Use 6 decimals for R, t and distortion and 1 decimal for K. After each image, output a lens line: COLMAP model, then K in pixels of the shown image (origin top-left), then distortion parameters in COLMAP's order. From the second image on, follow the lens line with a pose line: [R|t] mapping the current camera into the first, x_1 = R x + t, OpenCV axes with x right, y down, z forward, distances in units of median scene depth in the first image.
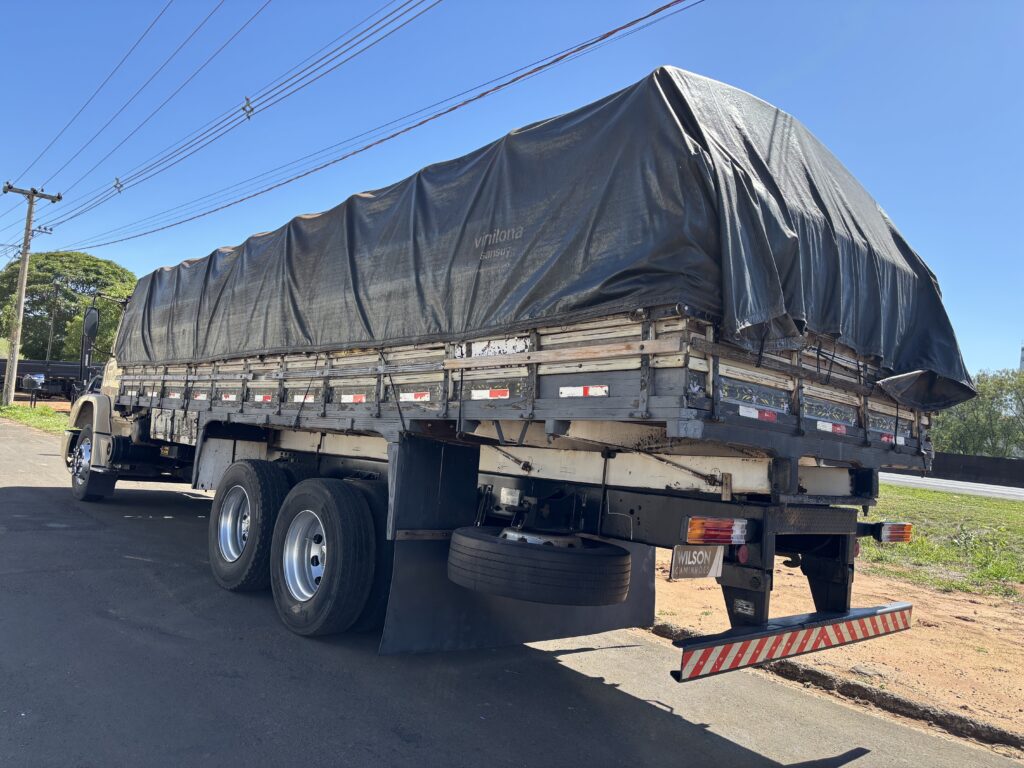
lens RADIAL K [[772.6, 0, 508.7], [0, 772.6, 380.3], [0, 0, 1]] dist [0.044854, -0.051920]
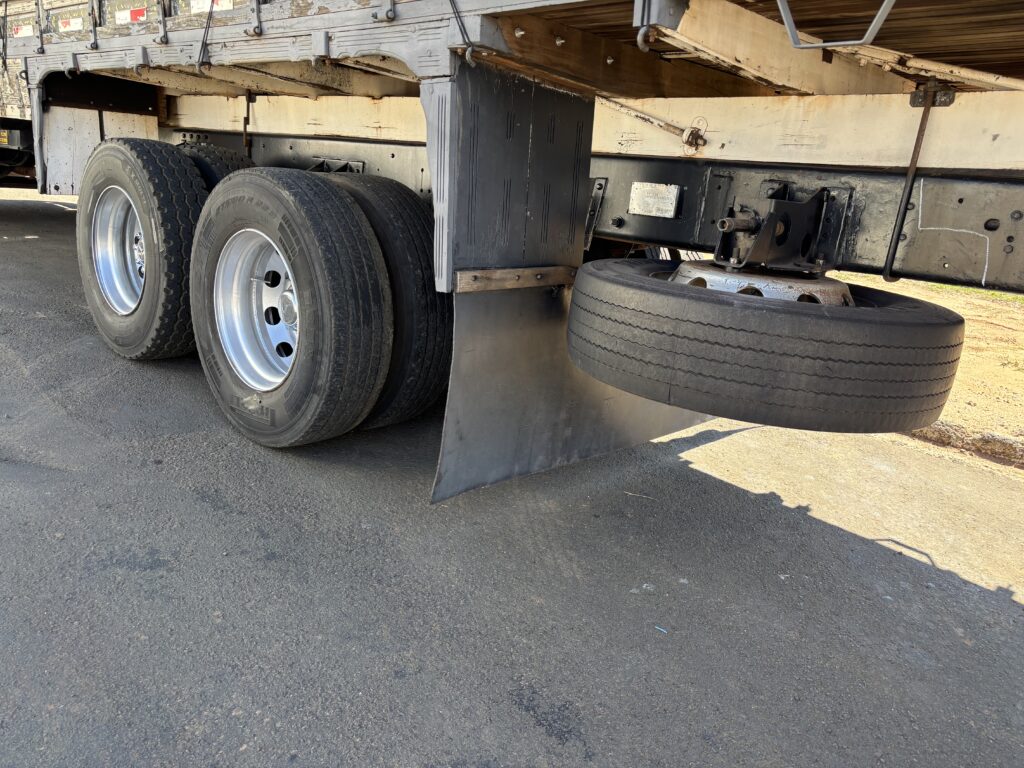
lens RADIAL K [[772.6, 0, 521.5], [0, 772.6, 379.4], [0, 0, 1]] dist [0.044854, -0.051920]
pose [[0.994127, -0.034181, 0.102677, -0.134318], [-0.005144, 0.932810, 0.360332, 0.071713], [-0.108095, -0.358744, 0.927156, 0.455726]]
